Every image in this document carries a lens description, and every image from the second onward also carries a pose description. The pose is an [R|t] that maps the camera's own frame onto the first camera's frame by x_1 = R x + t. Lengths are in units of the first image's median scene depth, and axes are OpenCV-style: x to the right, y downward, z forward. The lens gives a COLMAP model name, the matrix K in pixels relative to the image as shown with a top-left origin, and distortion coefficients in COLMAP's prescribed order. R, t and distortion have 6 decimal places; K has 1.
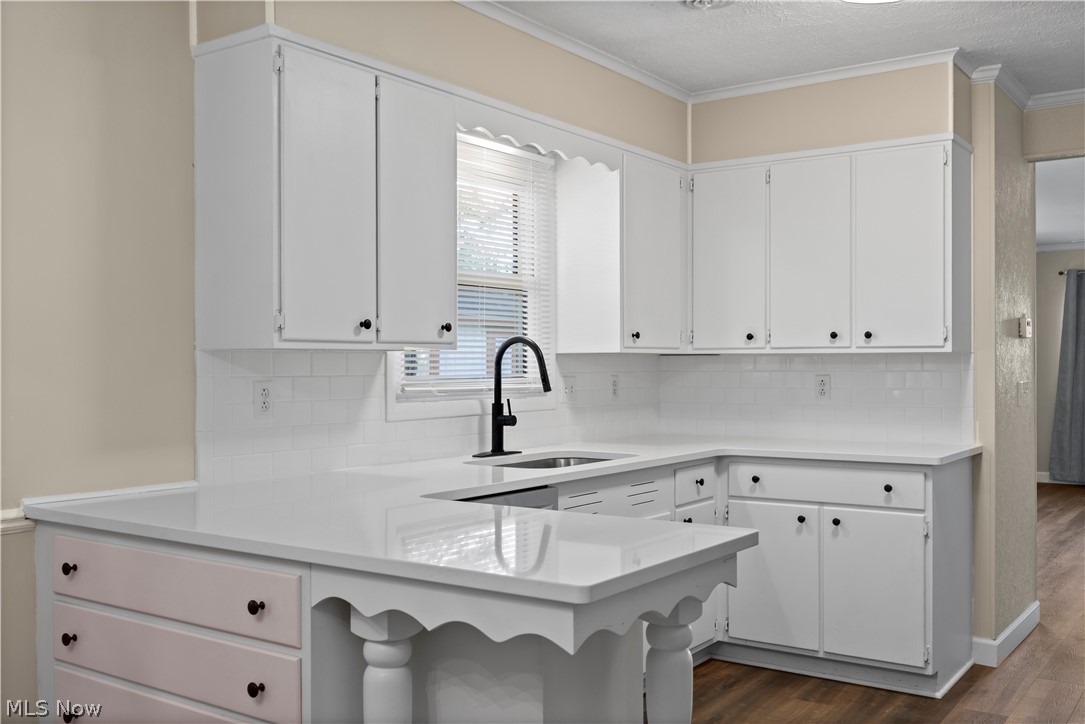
lens RADIAL K [[1042.8, 0, 542.5], [0, 1042.8, 362.0], [0, 0, 1]] dist [-0.002300, -0.006747]
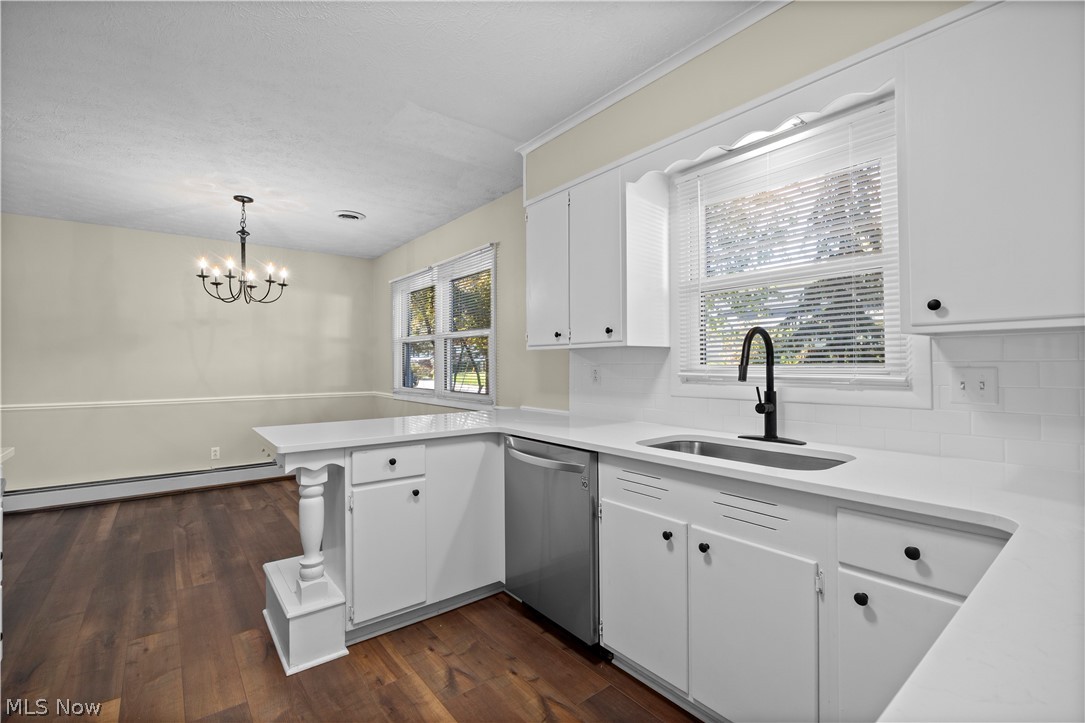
lens RADIAL K [[475.4, 0, 537.9], [0, 475.4, 356.8], [0, 0, 1]] dist [-0.012962, -0.000078]
pose [[-0.286061, -0.011201, -0.958146, 0.462823], [0.008200, 0.999866, -0.014137, 0.009612], [0.958176, -0.011901, -0.285931, 0.884224]]
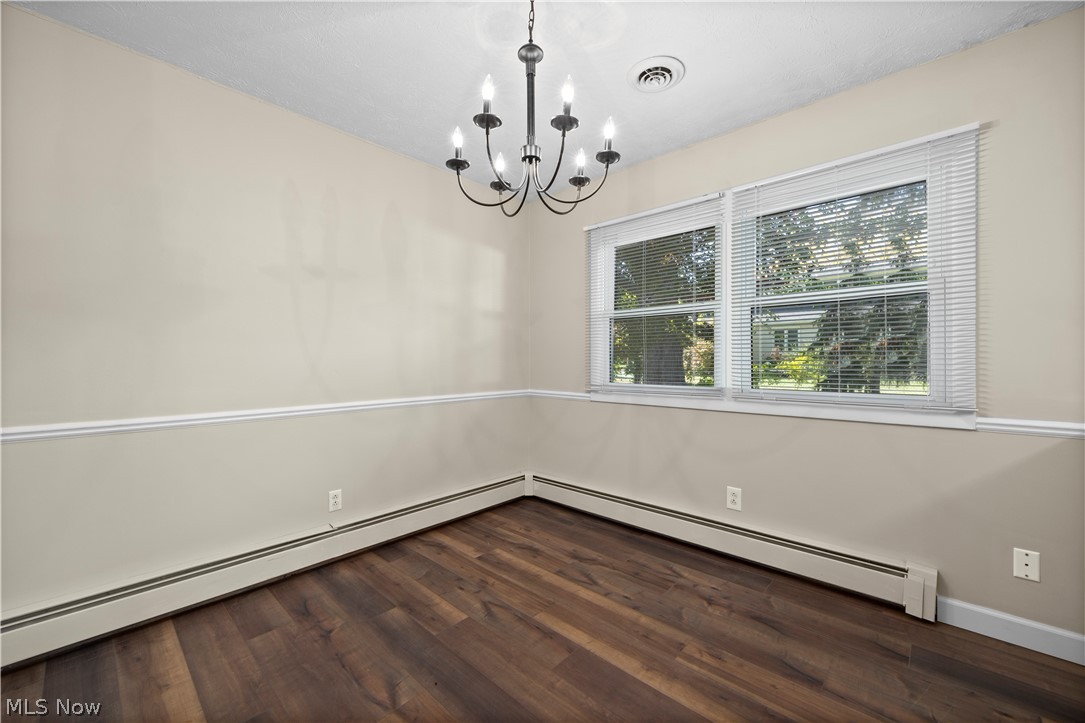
lens RADIAL K [[426.0, 0, 544.6], [0, 426.0, 359.5], [0, 0, 1]] dist [0.000513, -0.000005]
pose [[-0.137191, 0.001674, -0.990543, 0.141595], [0.006291, 0.999980, 0.000819, 0.024339], [0.990525, -0.006119, -0.137199, 0.181973]]
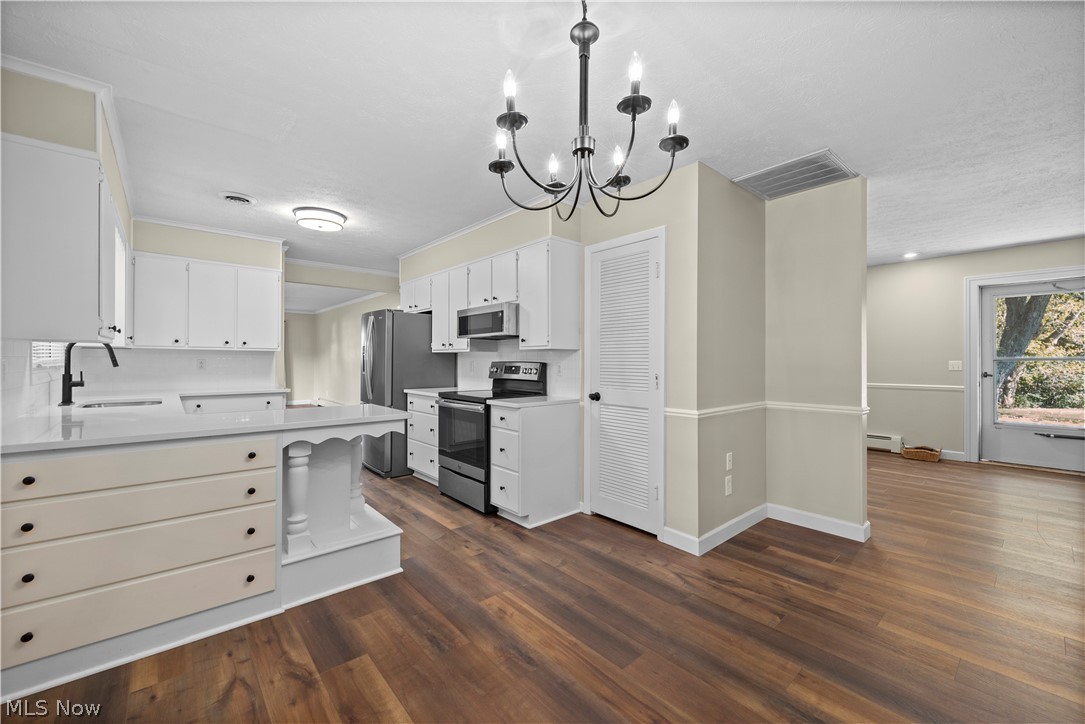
lens RADIAL K [[435.2, 0, 540.5], [0, 435.2, 360.3], [0, 0, 1]] dist [0.003267, 0.000147]
pose [[0.244506, 0.004713, 0.969636, -0.529623], [-0.010070, 0.999947, -0.002321, 0.010266], [-0.969596, -0.009197, 0.244540, 0.072631]]
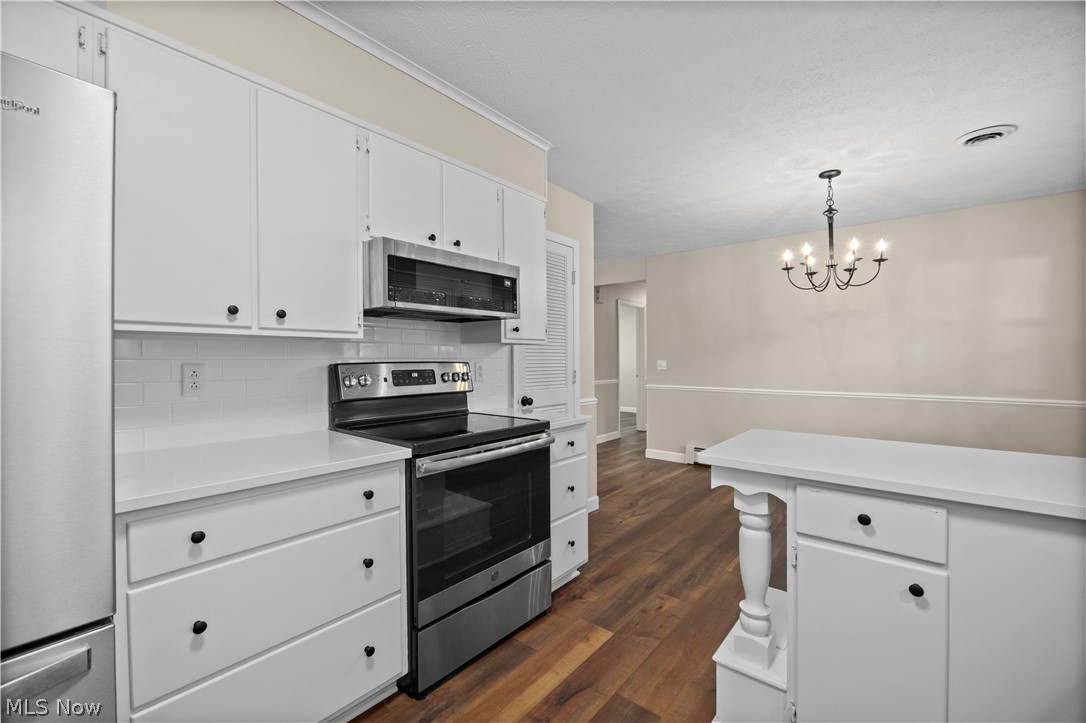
lens RADIAL K [[448.3, 0, 542.5], [0, 448.3, 360.2], [0, 0, 1]] dist [-0.016205, -0.000193]
pose [[-0.996603, 0.002954, 0.082308, 0.204042], [0.002786, 0.999994, -0.002165, 0.010848], [-0.082314, -0.001929, -0.996605, 0.890681]]
